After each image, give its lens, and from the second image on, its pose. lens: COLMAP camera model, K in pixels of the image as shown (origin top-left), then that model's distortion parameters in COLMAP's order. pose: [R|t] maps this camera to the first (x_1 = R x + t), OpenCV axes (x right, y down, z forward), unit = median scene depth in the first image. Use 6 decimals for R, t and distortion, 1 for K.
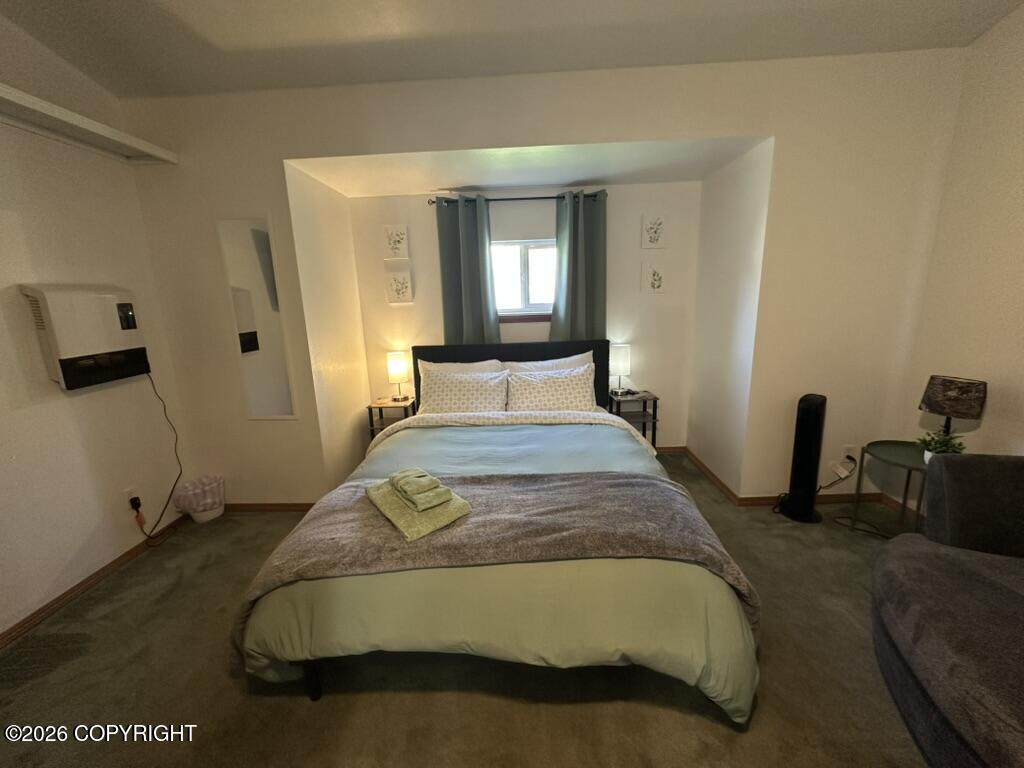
lens RADIAL K [[407.5, 0, 515.1], [0, 407.5, 381.2], [0, 0, 1]] dist [-0.004004, 0.000530]
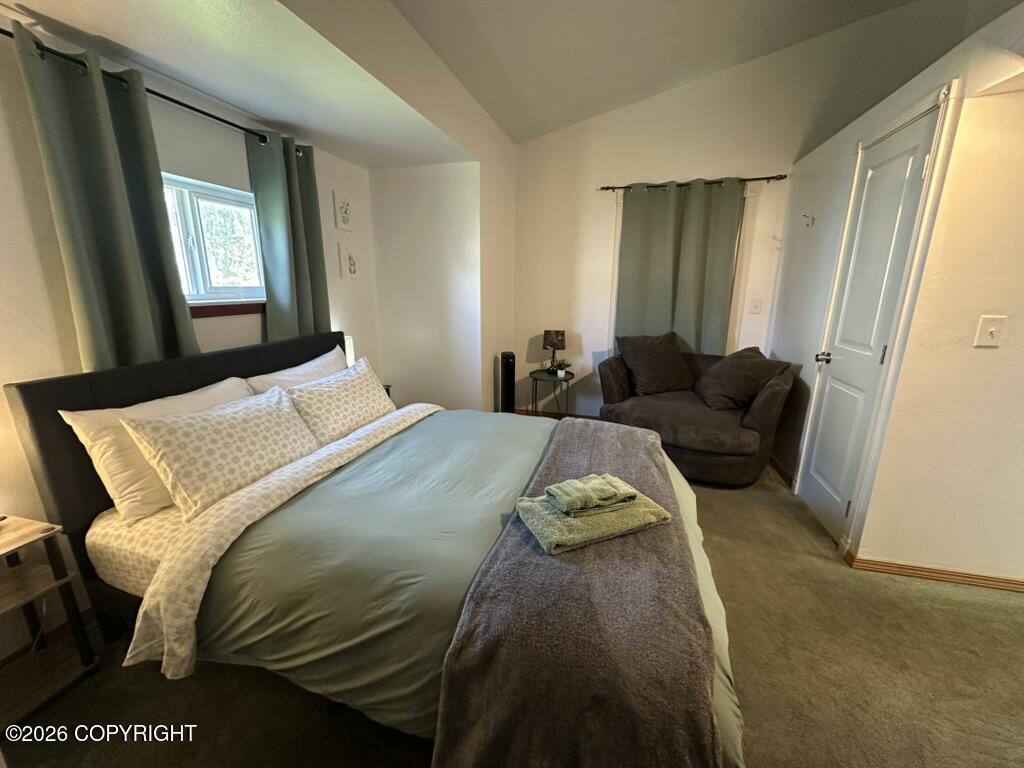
lens RADIAL K [[407.5, 0, 514.0], [0, 407.5, 382.3], [0, 0, 1]] dist [-0.004004, 0.000530]
pose [[0.256581, -0.196169, 0.946406, -0.515134], [0.189379, 0.970410, 0.149802, -0.058737], [-0.947788, 0.140793, 0.286139, 0.435322]]
